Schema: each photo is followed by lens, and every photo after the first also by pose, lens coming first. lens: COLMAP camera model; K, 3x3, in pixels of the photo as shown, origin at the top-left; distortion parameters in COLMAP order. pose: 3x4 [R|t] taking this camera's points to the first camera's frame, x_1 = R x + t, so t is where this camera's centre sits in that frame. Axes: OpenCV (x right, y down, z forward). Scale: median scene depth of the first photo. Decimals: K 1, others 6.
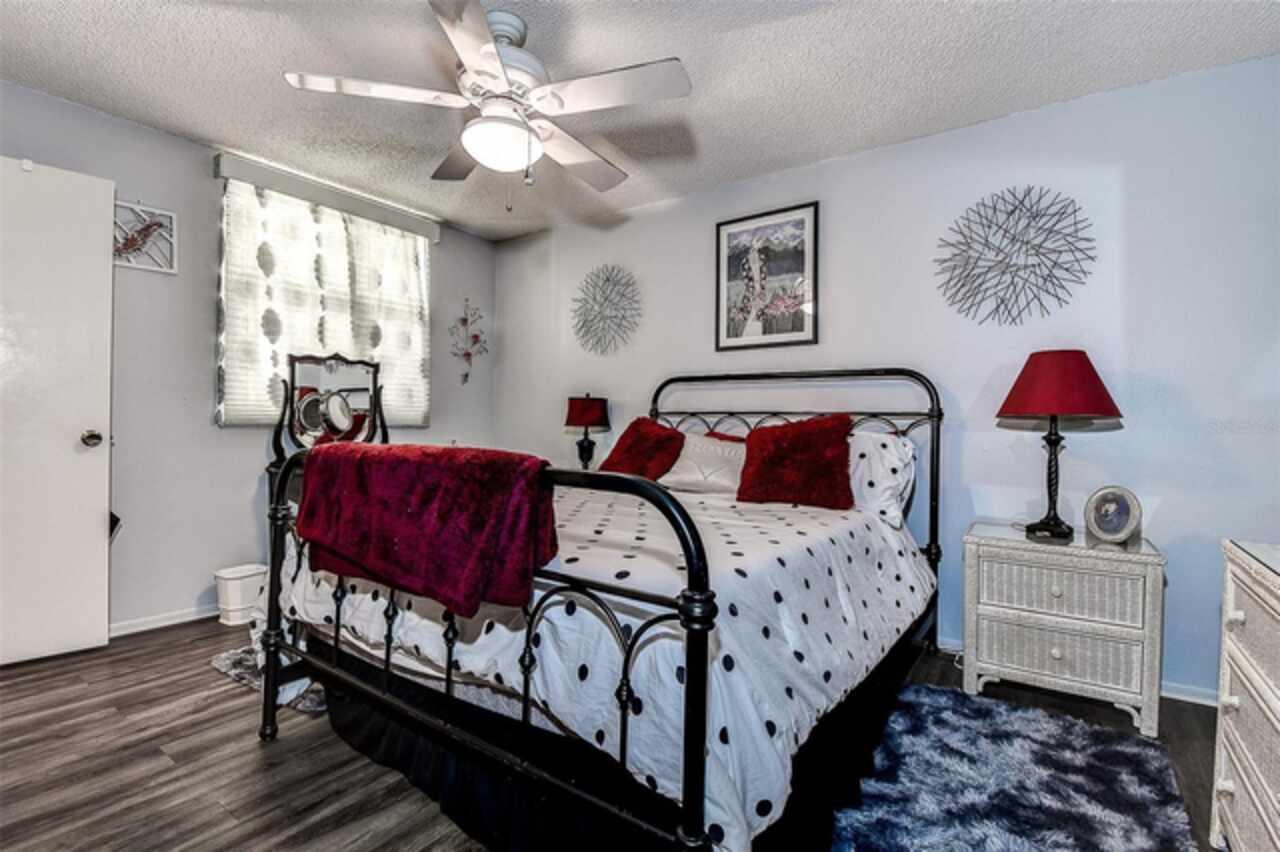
lens RADIAL K [[597.1, 0, 649.4], [0, 597.1, 435.1], [0, 0, 1]] dist [0.007044, -0.002538]
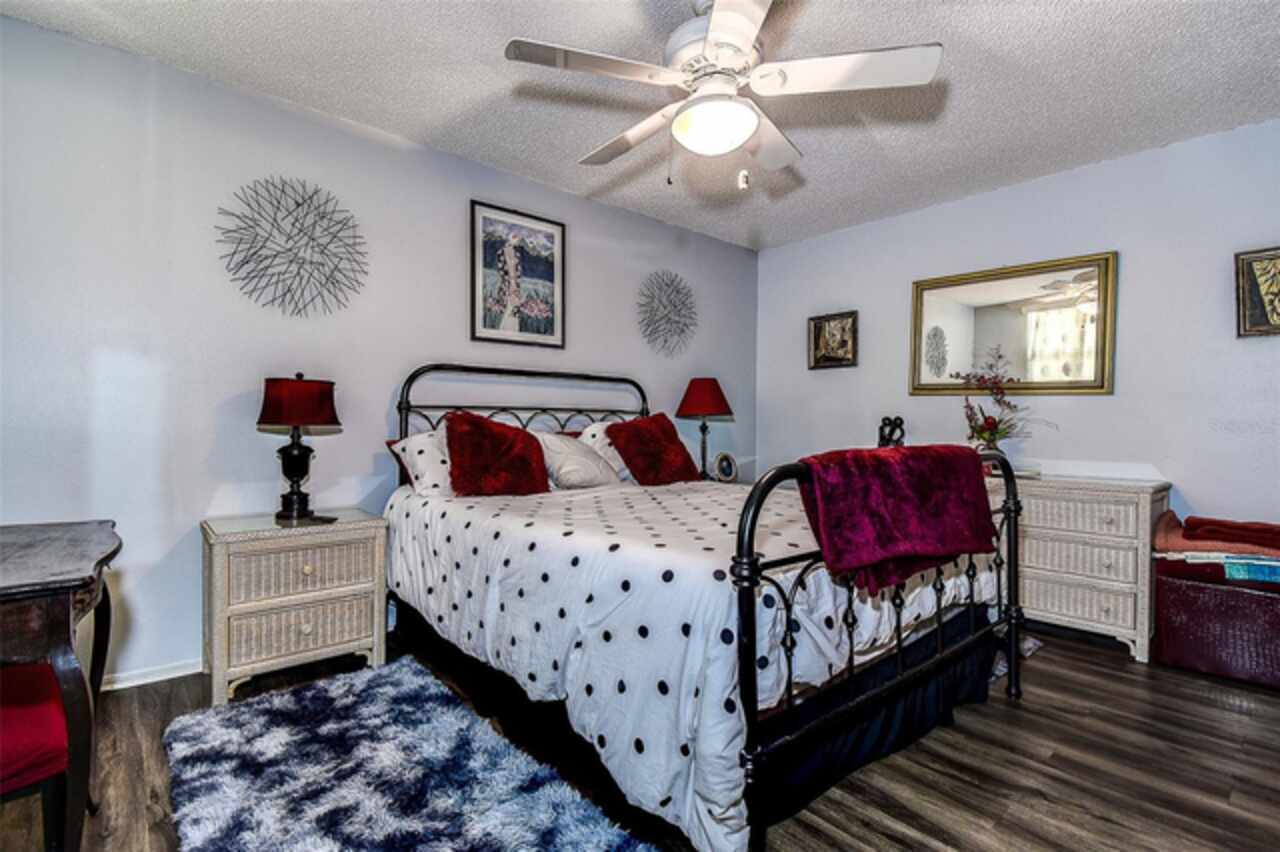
lens RADIAL K [[597.1, 0, 650.5], [0, 597.1, 418.6], [0, 0, 1]] dist [0.007044, -0.002538]
pose [[0.217160, -0.007952, 0.976104, -0.729038], [0.009683, 0.999935, 0.005992, -0.023458], [-0.976088, 0.008151, 0.217223, 0.543778]]
